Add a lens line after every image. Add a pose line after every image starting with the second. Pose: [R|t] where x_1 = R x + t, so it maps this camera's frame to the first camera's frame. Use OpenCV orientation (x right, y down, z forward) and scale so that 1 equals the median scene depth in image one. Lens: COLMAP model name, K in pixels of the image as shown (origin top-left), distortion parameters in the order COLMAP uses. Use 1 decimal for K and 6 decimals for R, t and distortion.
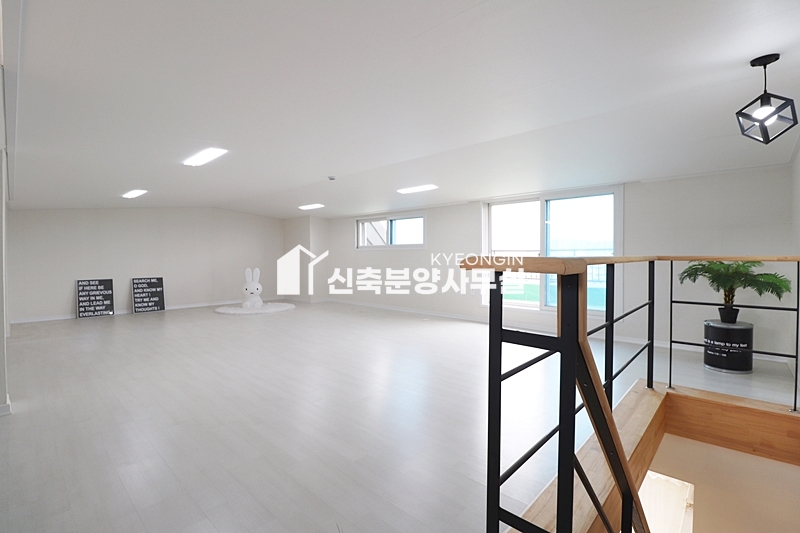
lens RADIAL K [[369.6, 0, 402.9], [0, 369.6, 264.8], [0, 0, 1]] dist [0.002596, 0.000108]
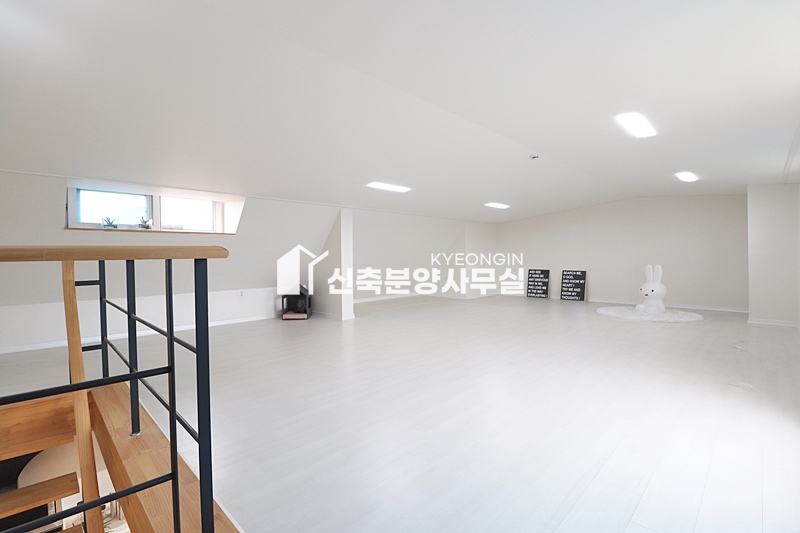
lens RADIAL K [[369.6, 0, 402.8], [0, 369.6, 266.9], [0, 0, 1]] dist [0.002596, 0.000108]
pose [[-0.044625, 0.031591, -0.998504, 0.469728], [-0.009275, 0.999444, 0.032035, -0.007179], [0.998961, 0.010690, -0.044307, 0.530380]]
